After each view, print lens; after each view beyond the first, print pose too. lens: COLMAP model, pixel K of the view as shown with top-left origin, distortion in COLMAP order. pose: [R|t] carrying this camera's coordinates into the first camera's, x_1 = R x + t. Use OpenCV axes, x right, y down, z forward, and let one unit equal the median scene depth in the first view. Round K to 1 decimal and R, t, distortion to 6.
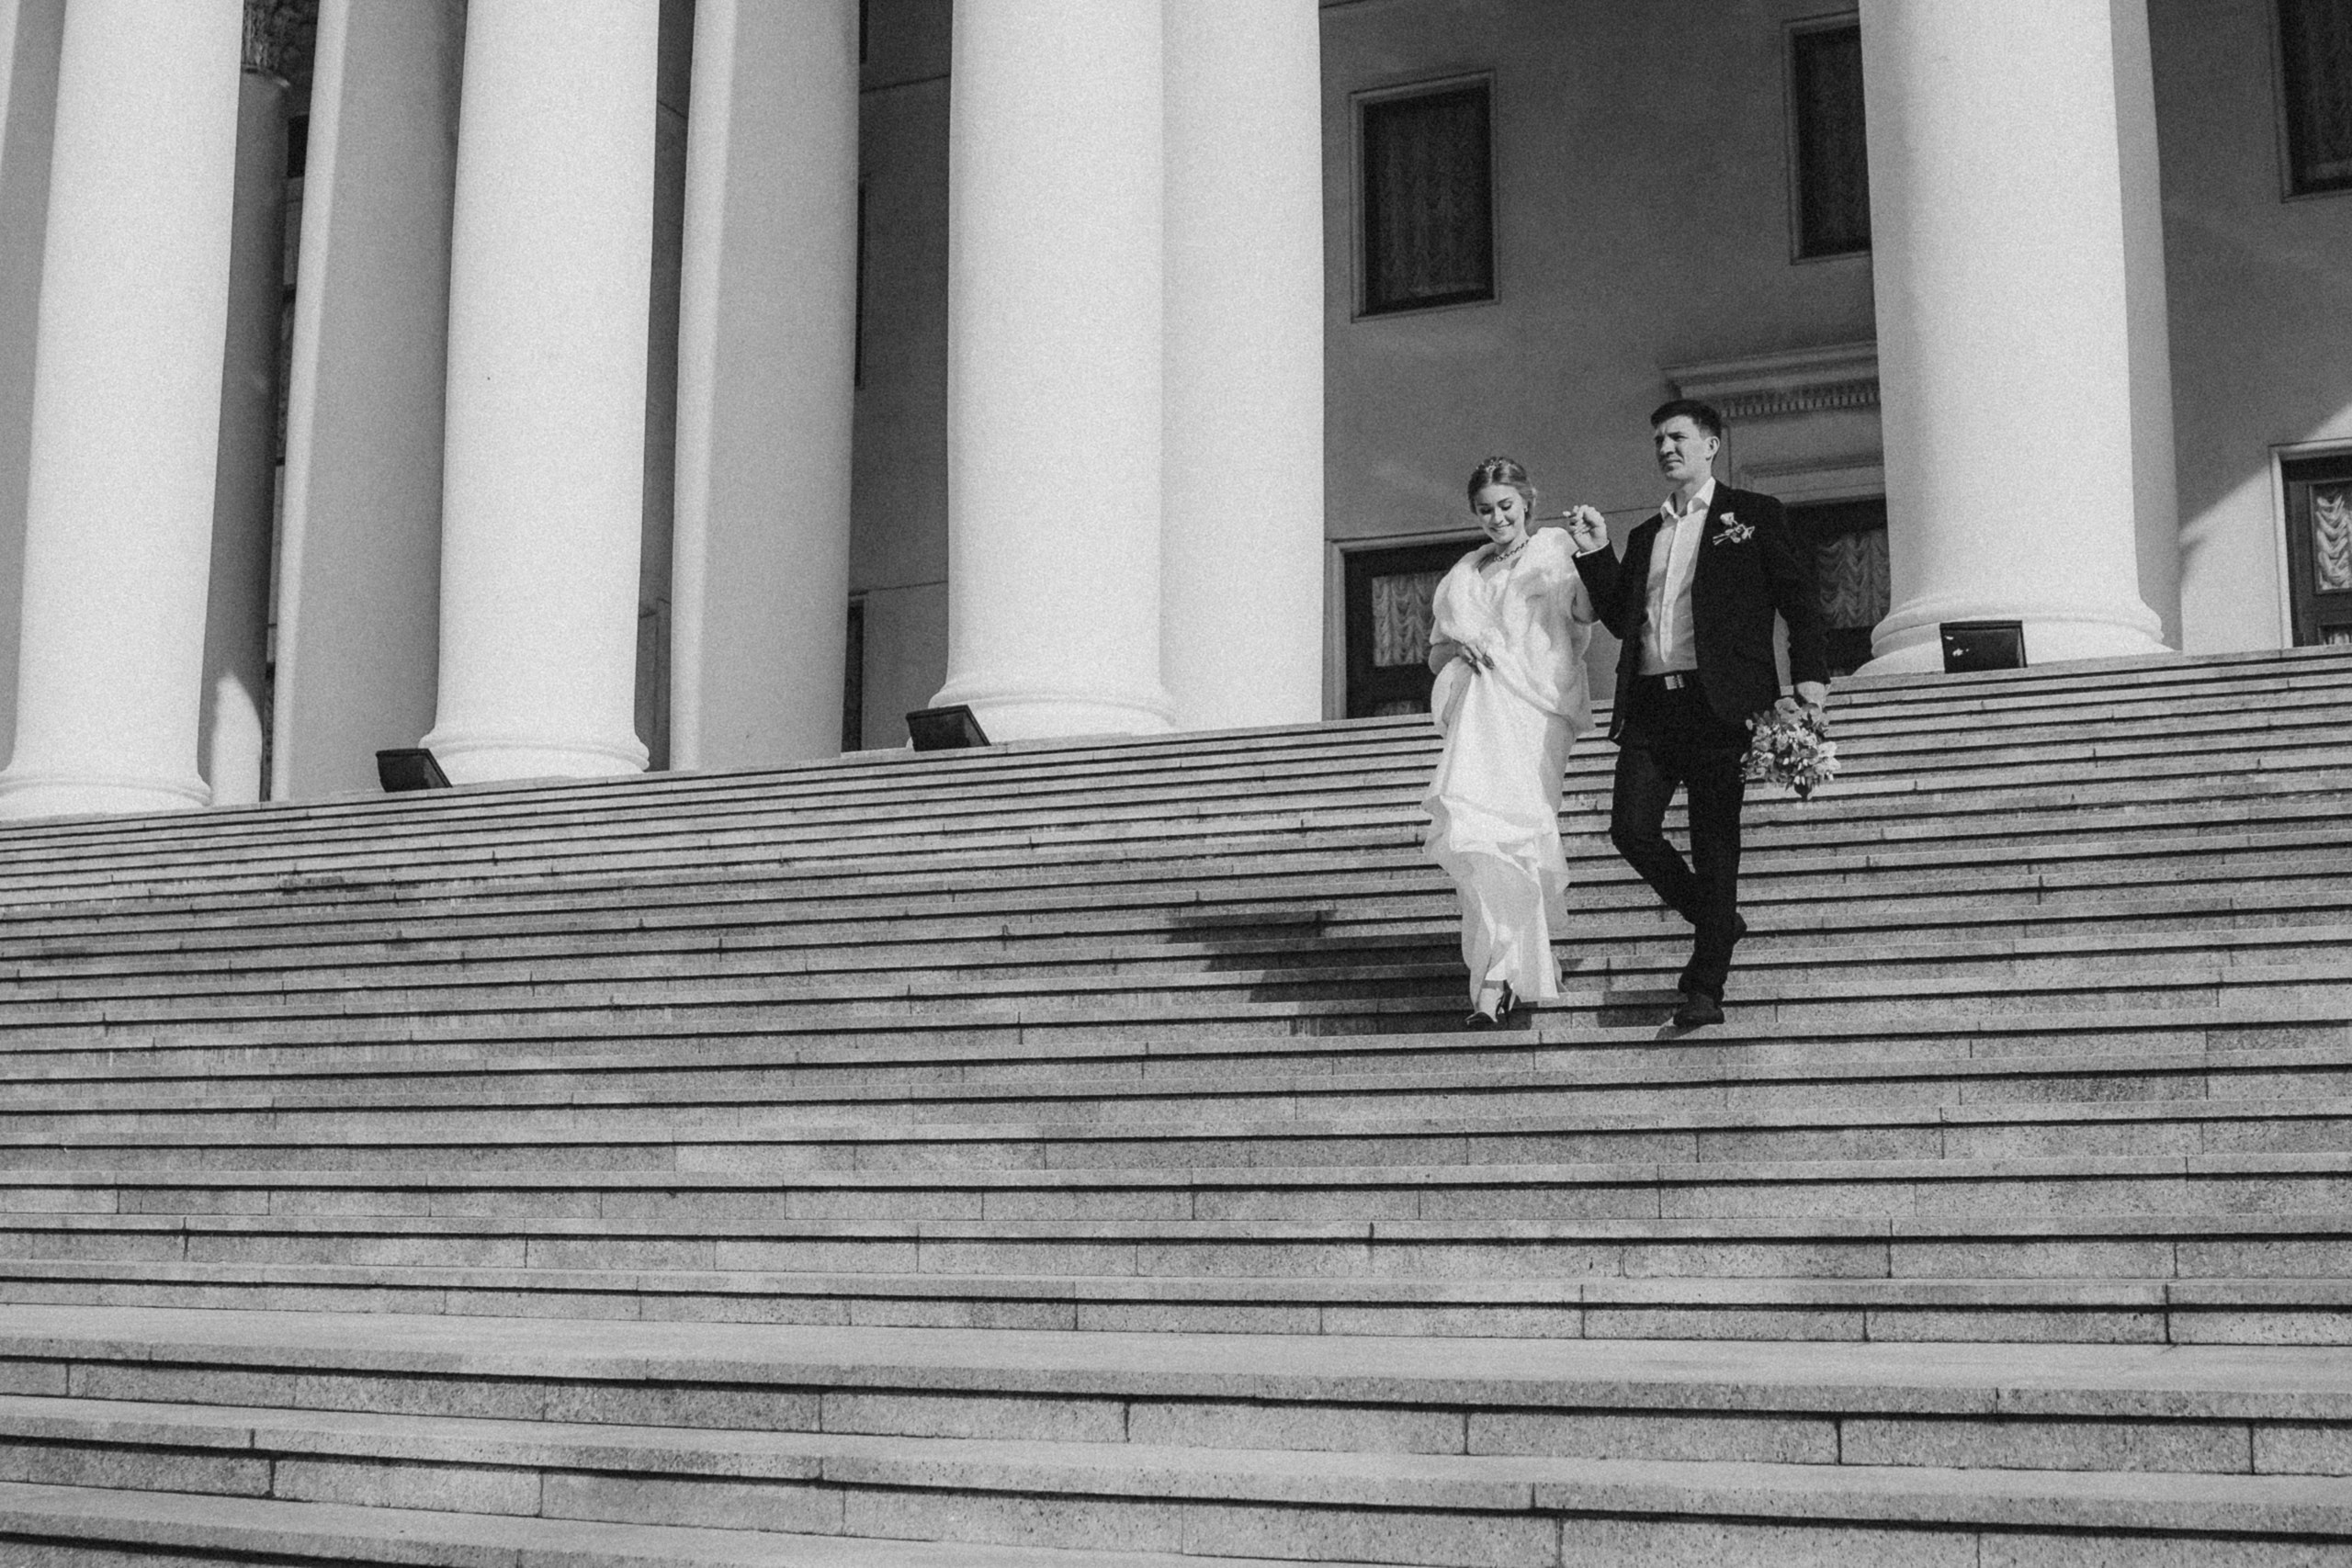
lens RADIAL K [[2903.2, 0, 1175.0], [0, 2903.2, 635.8], [0, 0, 1]] dist [-0.110737, 0.084889]
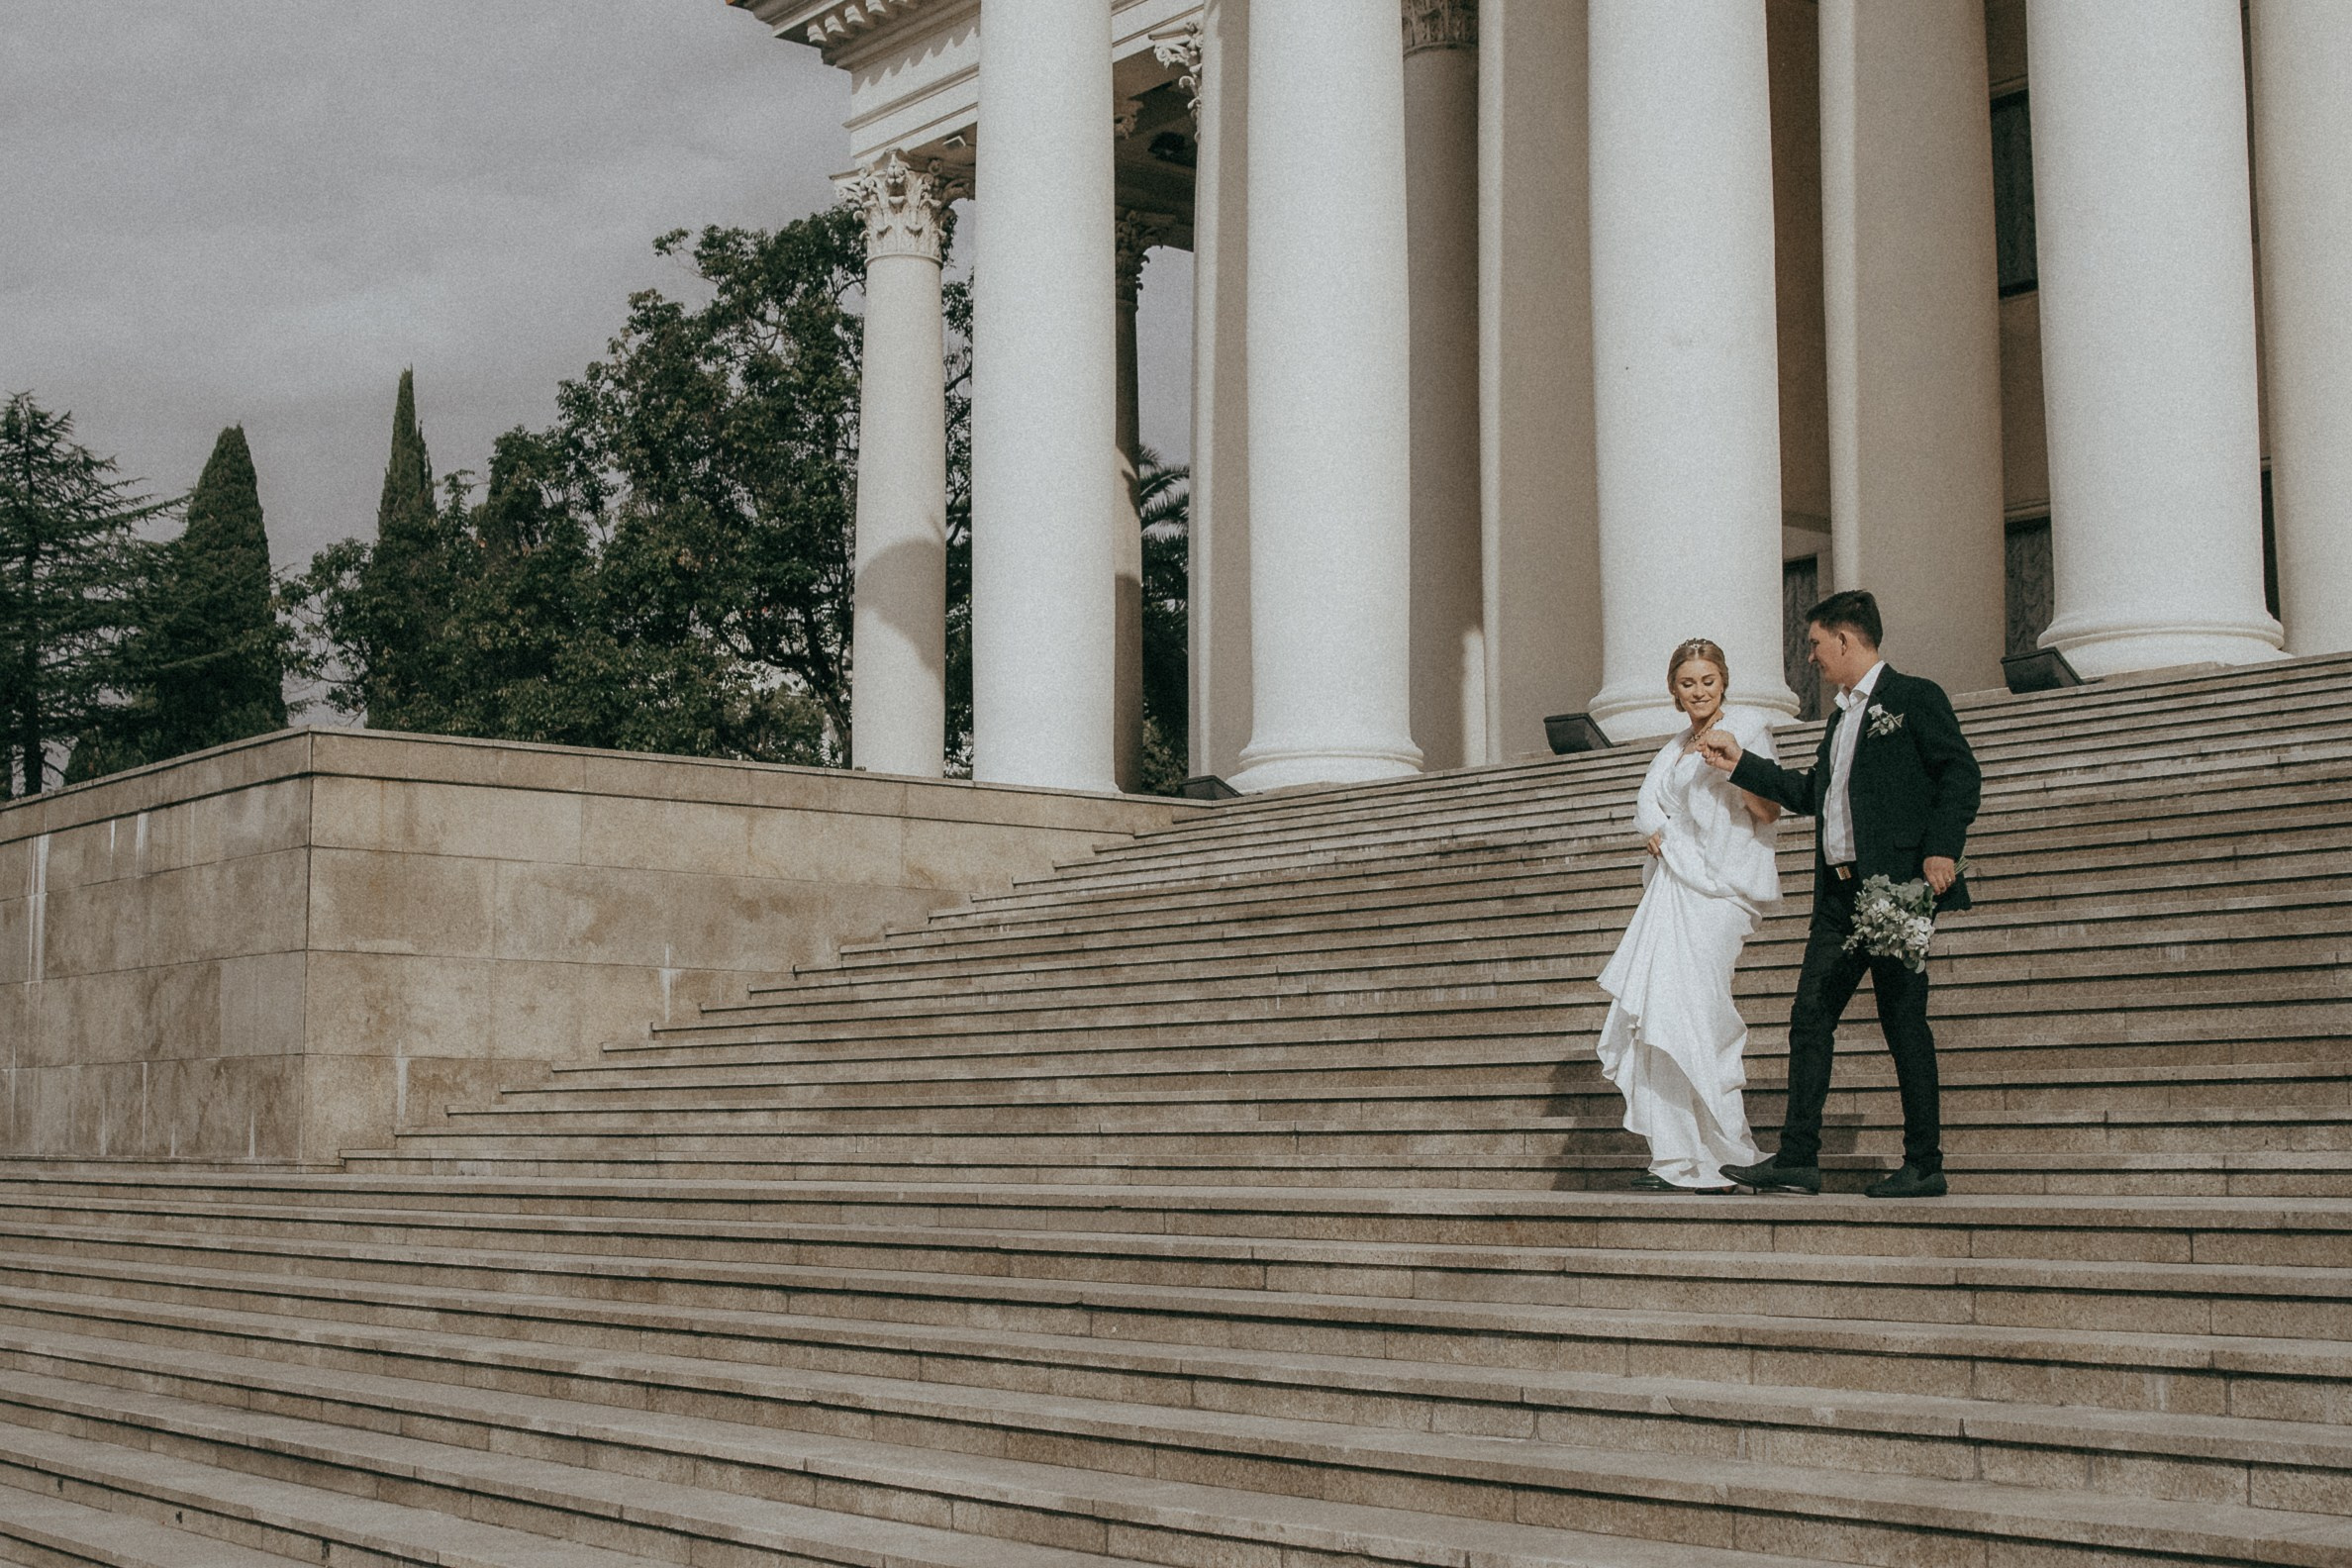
lens RADIAL K [[2903.5, 0, 1175.0], [0, 2903.5, 635.7], [0, 0, 1]] dist [-0.110737, 0.084889]
pose [[0.908169, -0.070397, -0.412641, 0.195832], [0.081622, 0.996617, 0.009614, -0.046313], [0.410569, -0.042412, 0.910843, -0.277710]]
